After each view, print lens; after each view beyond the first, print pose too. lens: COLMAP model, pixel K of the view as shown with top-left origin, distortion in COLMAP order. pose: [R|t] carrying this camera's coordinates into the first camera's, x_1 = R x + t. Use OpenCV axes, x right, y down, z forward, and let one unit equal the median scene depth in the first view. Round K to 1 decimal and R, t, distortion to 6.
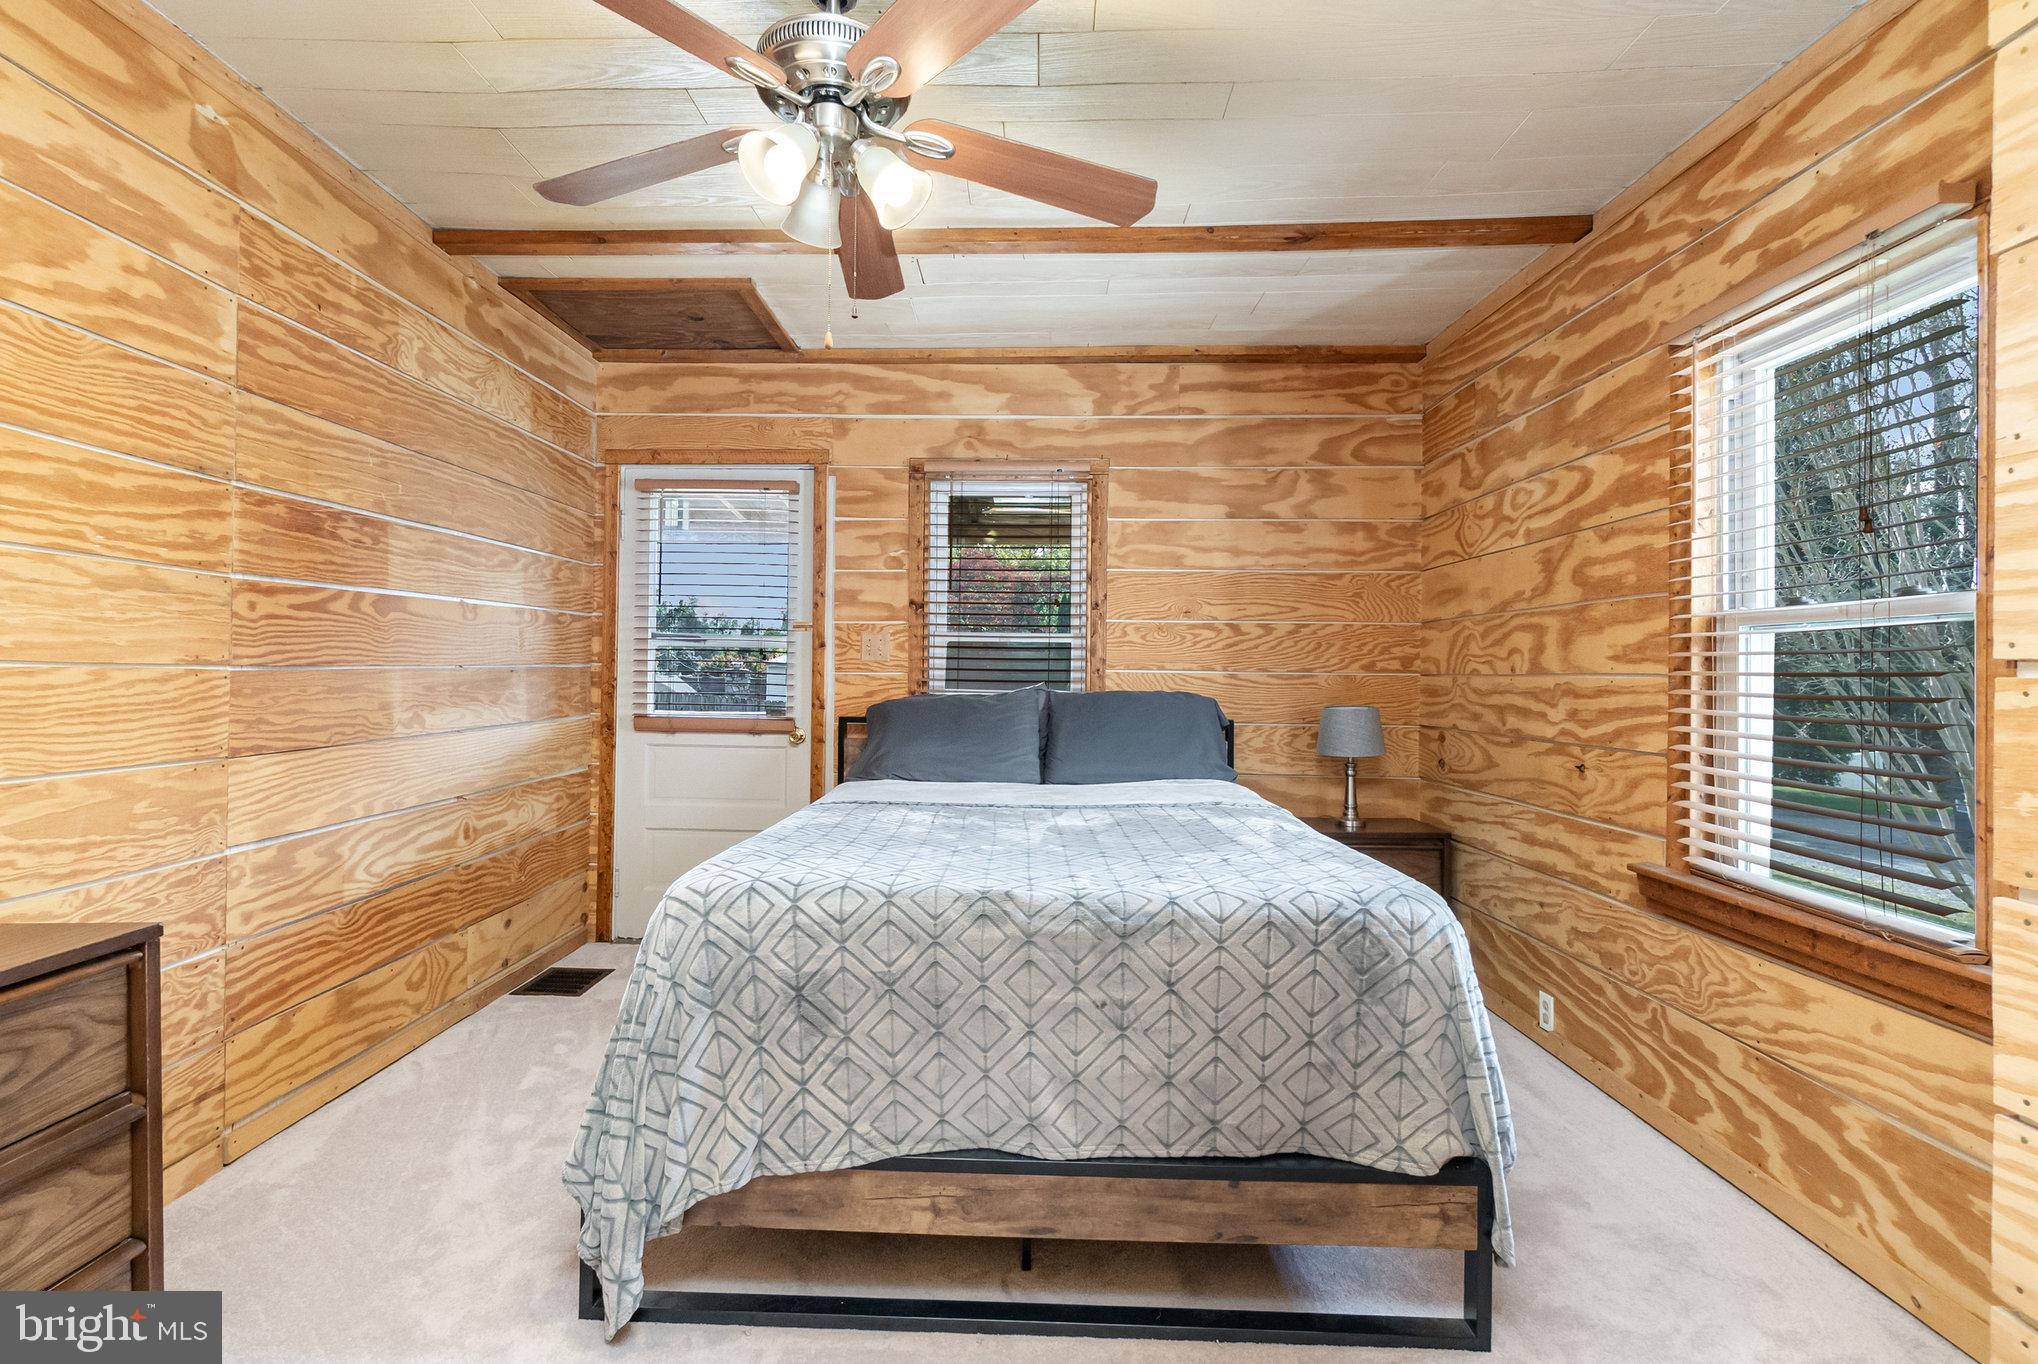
lens RADIAL K [[935.4, 0, 1019.0], [0, 935.4, 689.8], [0, 0, 1]] dist [-0.001531, 0.002761]
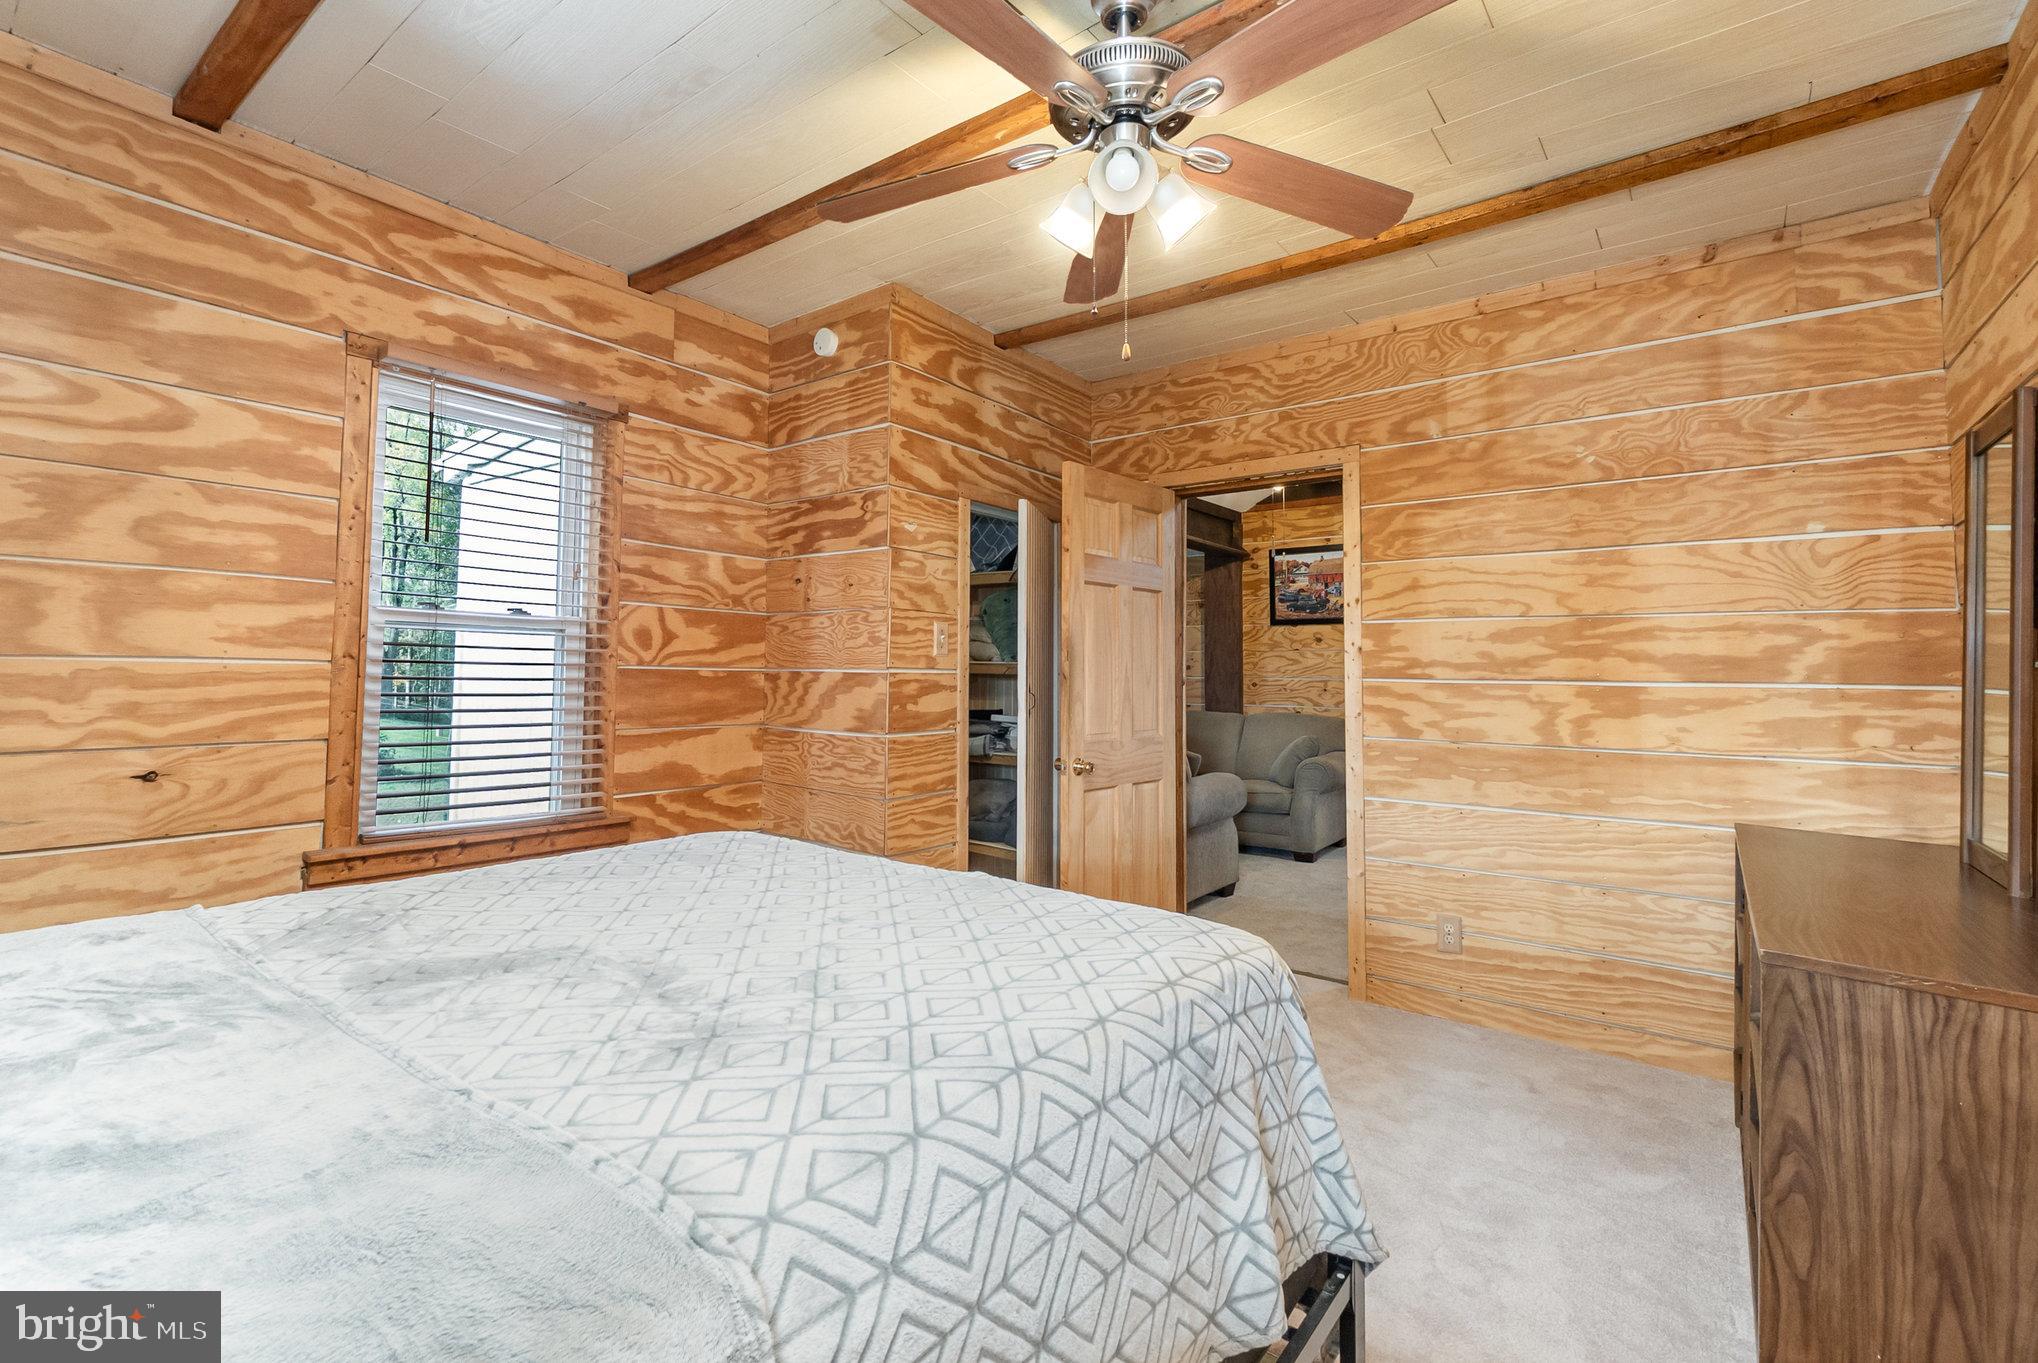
lens RADIAL K [[935.4, 0, 1021.1], [0, 935.4, 665.1], [0, 0, 1]] dist [-0.001531, 0.002761]
pose [[-0.816597, -0.016322, 0.576977, -0.501443], [-0.012912, 0.999867, 0.010012, -0.030274], [-0.577064, 0.000726, -0.816699, 1.350226]]
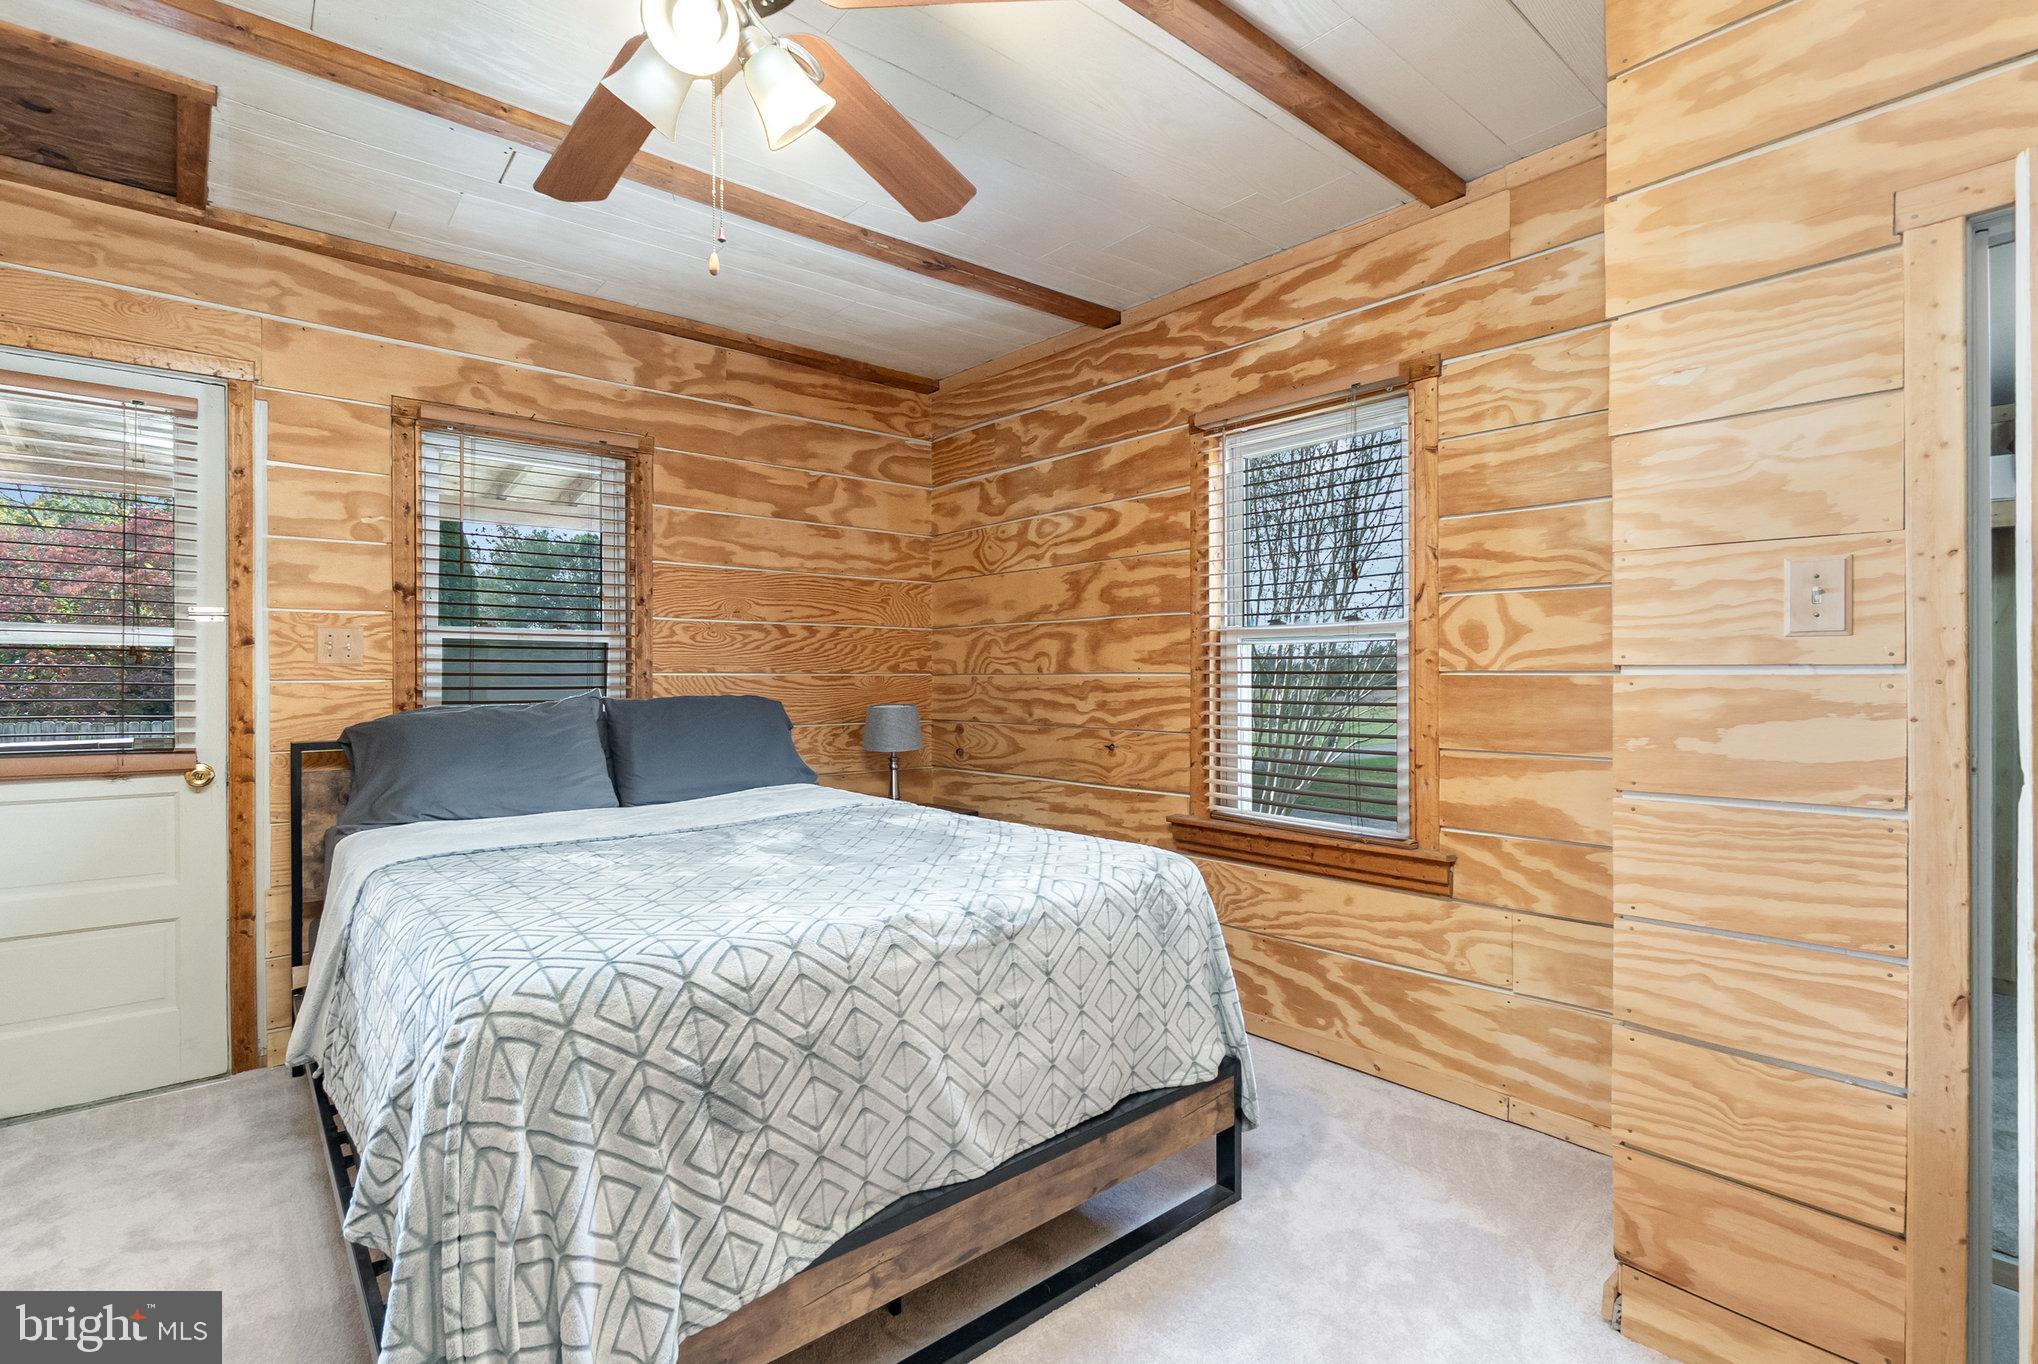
lens RADIAL K [[935.4, 0, 984.7], [0, 935.4, 698.2], [0, 0, 1]] dist [-0.001531, 0.002761]
pose [[0.749560, -0.028759, 0.661311, -0.402854], [0.021849, 0.999586, 0.018705, -0.011263], [-0.661576, 0.000429, 0.749878, 0.179117]]
